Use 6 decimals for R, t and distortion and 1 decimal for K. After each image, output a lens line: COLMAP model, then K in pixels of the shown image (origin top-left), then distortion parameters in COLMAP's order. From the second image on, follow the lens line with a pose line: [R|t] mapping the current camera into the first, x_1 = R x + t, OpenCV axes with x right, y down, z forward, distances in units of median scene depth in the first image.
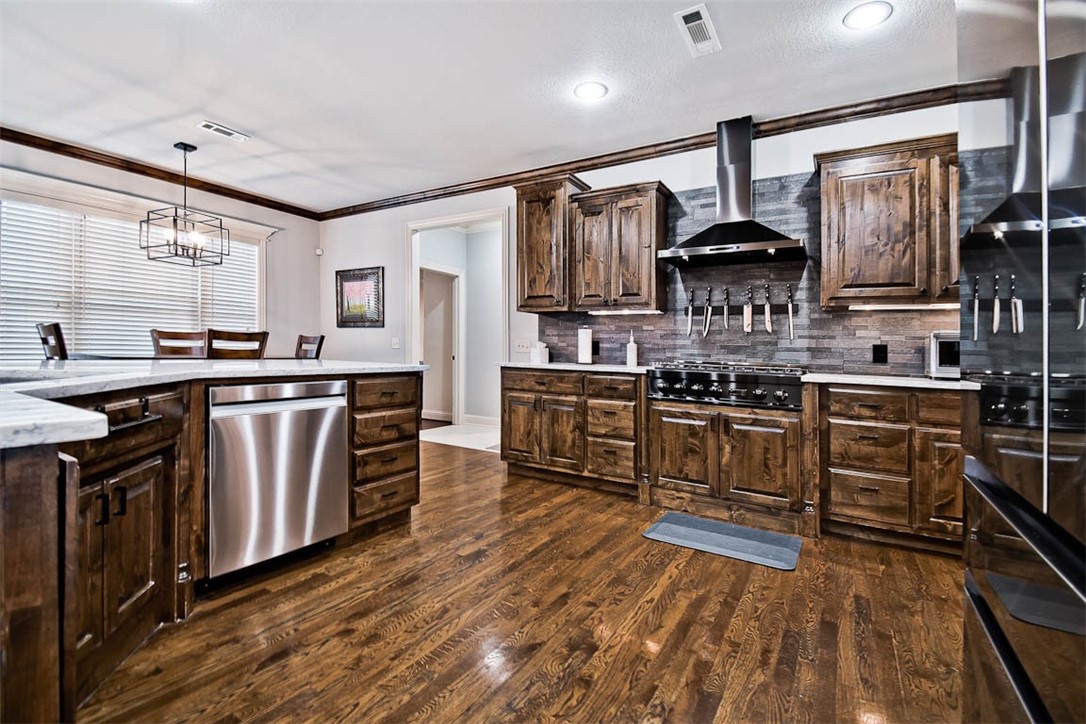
lens RADIAL K [[498.8, 0, 512.1], [0, 498.8, 363.3], [0, 0, 1]] dist [0.008343, -0.007321]
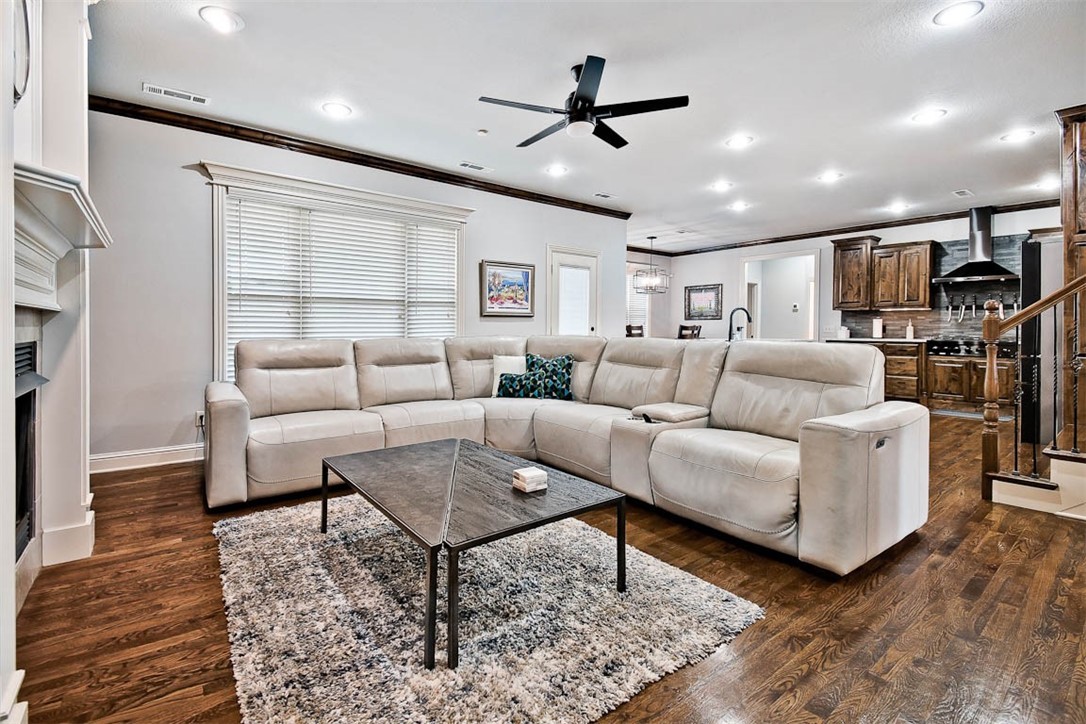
lens RADIAL K [[498.8, 0, 532.5], [0, 498.8, 361.4], [0, 0, 1]] dist [0.008343, -0.007321]
pose [[0.952086, -0.004354, -0.305800, -0.570422], [0.013465, 0.999526, 0.027690, 0.020178], [0.305534, -0.030481, 0.951693, -1.281493]]
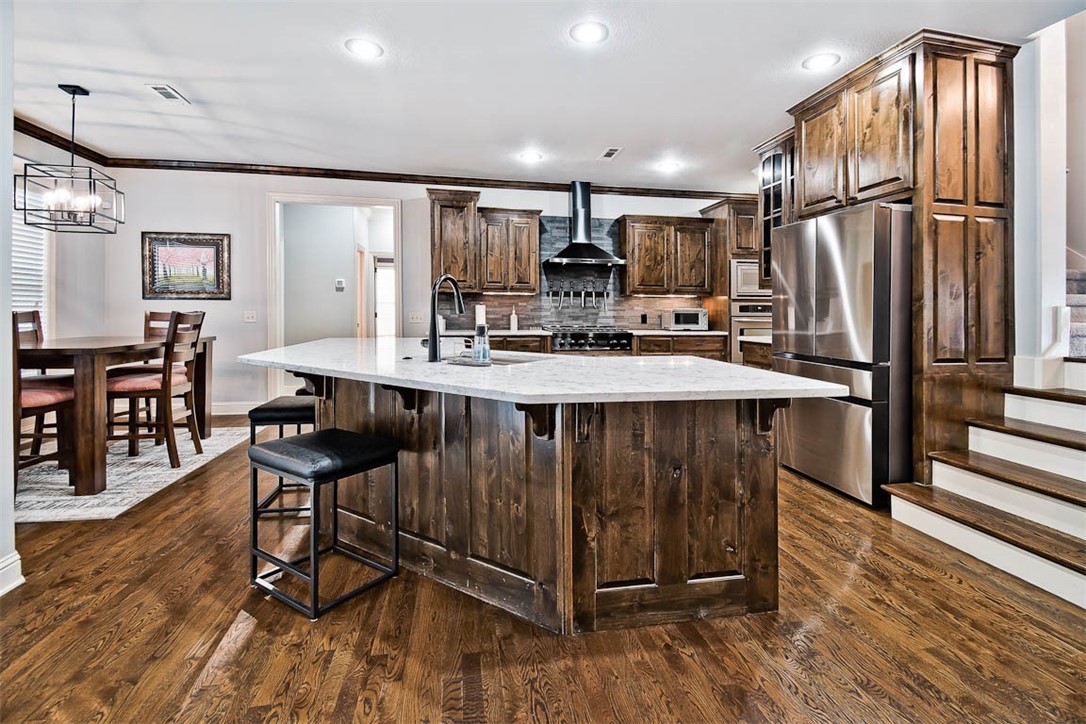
lens RADIAL K [[498.8, 0, 565.6], [0, 498.8, 320.2], [0, 0, 1]] dist [0.008343, -0.007321]
pose [[0.719643, -0.033419, 0.693540, -0.741662], [0.030884, 0.999393, 0.016111, -0.048863], [-0.693658, 0.009825, 0.720238, -0.162722]]
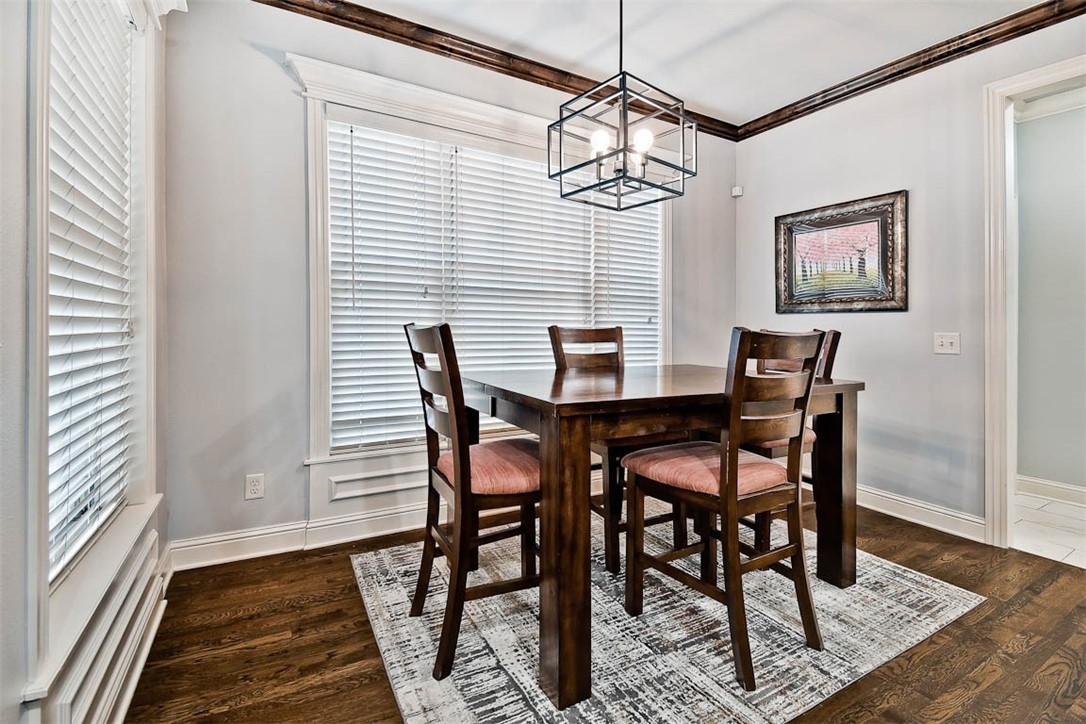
lens RADIAL K [[498.8, 0, 509.9], [0, 498.8, 327.2], [0, 0, 1]] dist [0.008343, -0.007321]
pose [[0.864818, -0.015079, -0.501858, -0.572701], [-0.003202, 0.999363, -0.035546, -0.058573], [0.502074, 0.032347, 0.864219, 0.590118]]
